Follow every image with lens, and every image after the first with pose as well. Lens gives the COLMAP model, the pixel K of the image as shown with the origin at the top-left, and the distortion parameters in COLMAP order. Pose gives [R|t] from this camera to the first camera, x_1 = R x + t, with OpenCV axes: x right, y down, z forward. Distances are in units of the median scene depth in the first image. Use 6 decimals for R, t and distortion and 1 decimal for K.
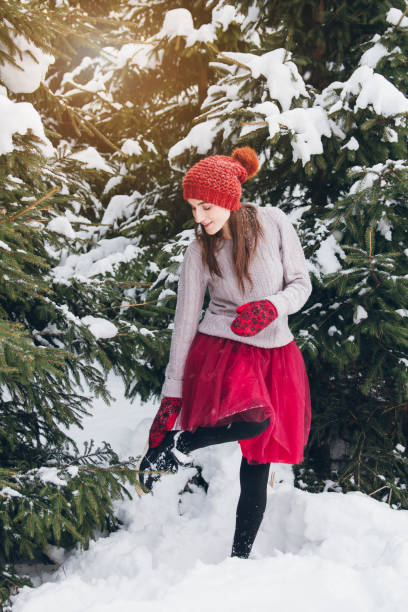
lens RADIAL K [[976.7, 0, 186.0], [0, 976.7, 313.1], [0, 0, 1]] dist [0.063484, 0.000000]
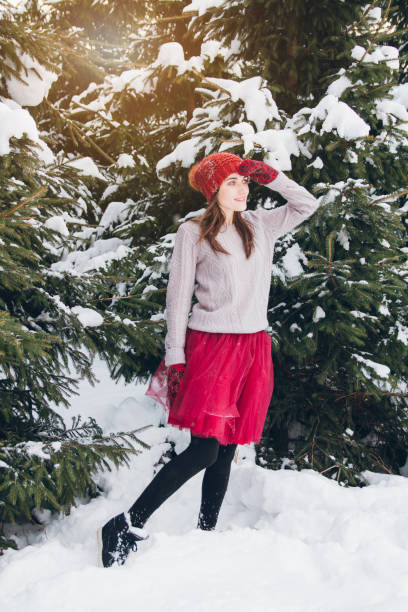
lens RADIAL K [[815.2, 0, 192.4], [0, 815.2, 306.4], [0, 0, 1]] dist [0.039169, 0.000000]
pose [[0.999047, 0.037419, 0.022491, 0.009565], [-0.037448, 0.999298, 0.000907, -0.002427], [-0.022441, -0.001749, 0.999747, 0.056573]]
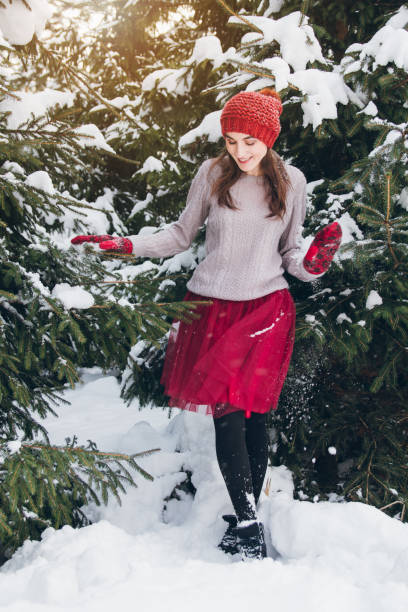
lens RADIAL K [[815.2, 0, 200.9], [0, 815.2, 315.7], [0, 0, 1]] dist [0.039169, 0.000000]
pose [[0.997889, 0.047521, -0.044272, 0.053365], [-0.051408, 0.994500, -0.091252, 0.087117], [0.039692, 0.093335, 0.994843, 0.254074]]
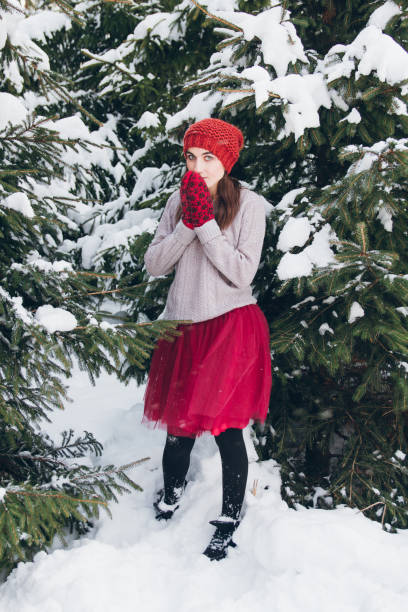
lens RADIAL K [[815.2, 0, 206.4], [0, 815.2, 301.2], [0, 0, 1]] dist [0.039169, 0.000000]
pose [[0.997599, 0.031122, -0.061863, 0.084716], [-0.028317, 0.998553, 0.045713, -0.036303], [0.063197, -0.043852, 0.997037, 0.246402]]
